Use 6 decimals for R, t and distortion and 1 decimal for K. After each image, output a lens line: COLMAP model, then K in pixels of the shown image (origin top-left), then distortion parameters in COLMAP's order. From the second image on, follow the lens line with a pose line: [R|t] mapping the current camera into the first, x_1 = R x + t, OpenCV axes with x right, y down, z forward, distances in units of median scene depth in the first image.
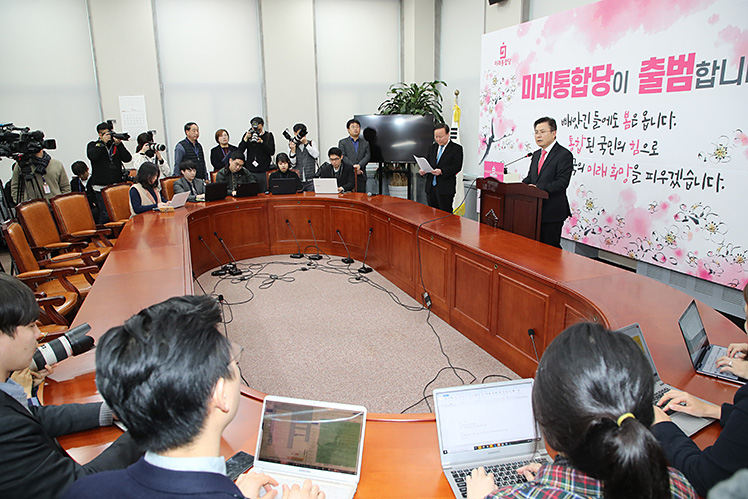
lens RADIAL K [[503.9, 0, 359.0], [0, 503.9, 256.3], [0, 0, 1]] dist [-0.089861, 0.028548]
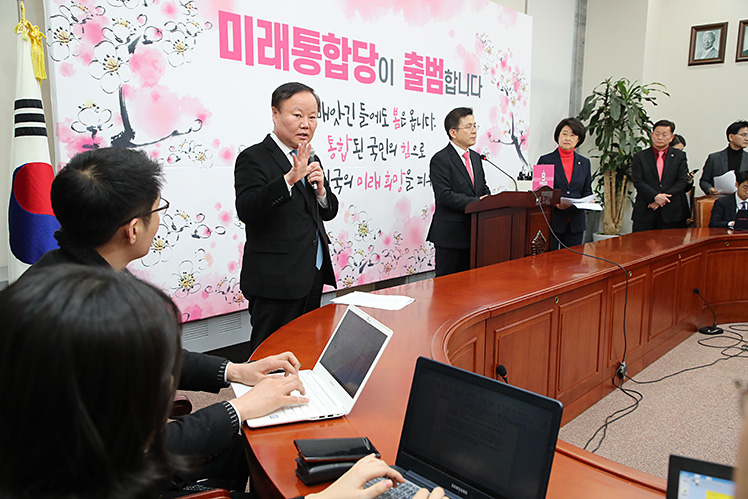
lens RADIAL K [[646.4, 0, 372.5], [0, 646.4, 253.8], [0, 0, 1]] dist [-0.019578, 0.045413]
pose [[-0.514405, -0.103368, 0.851295, -0.388069], [0.221854, 0.942871, 0.248545, -0.331108], [-0.828353, 0.316716, -0.462085, 1.561208]]
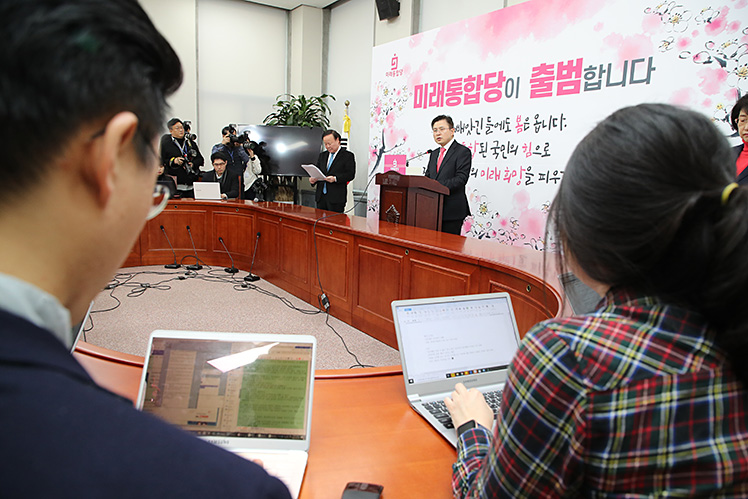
lens RADIAL K [[503.9, 0, 363.2], [0, 503.9, 254.7], [0, 0, 1]] dist [-0.089861, 0.028548]
pose [[0.967641, 0.010704, 0.252104, -0.026938], [0.009850, 0.996736, -0.080128, 0.072040], [-0.252139, 0.080019, 0.964377, 0.095900]]
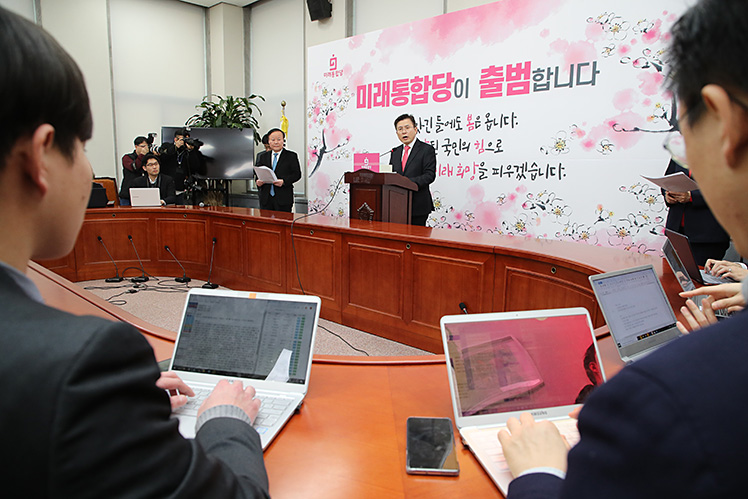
lens RADIAL K [[503.9, 0, 368.3], [0, 503.9, 251.9], [0, 0, 1]] dist [-0.089861, 0.028548]
pose [[0.888474, -0.041583, 0.457039, -0.166347], [0.087248, 0.993028, -0.079260, 0.072954], [-0.450556, 0.110296, 0.885908, 0.144232]]
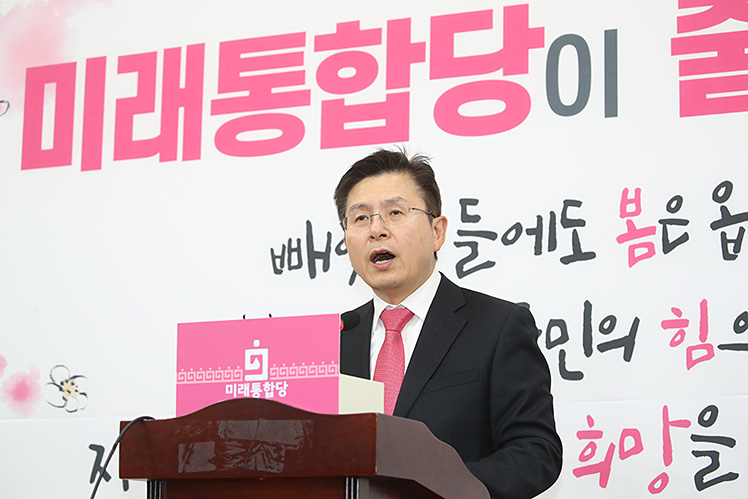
lens RADIAL K [[2169.9, 0, 370.3], [0, 2169.9, 250.1], [0, 0, 1]] dist [-0.292489, 0.000000]
pose [[0.717747, 0.140025, 0.682079, -0.231599], [0.151561, 0.924667, -0.349314, 0.069058], [-0.679609, 0.354096, 0.642455, 0.413711]]
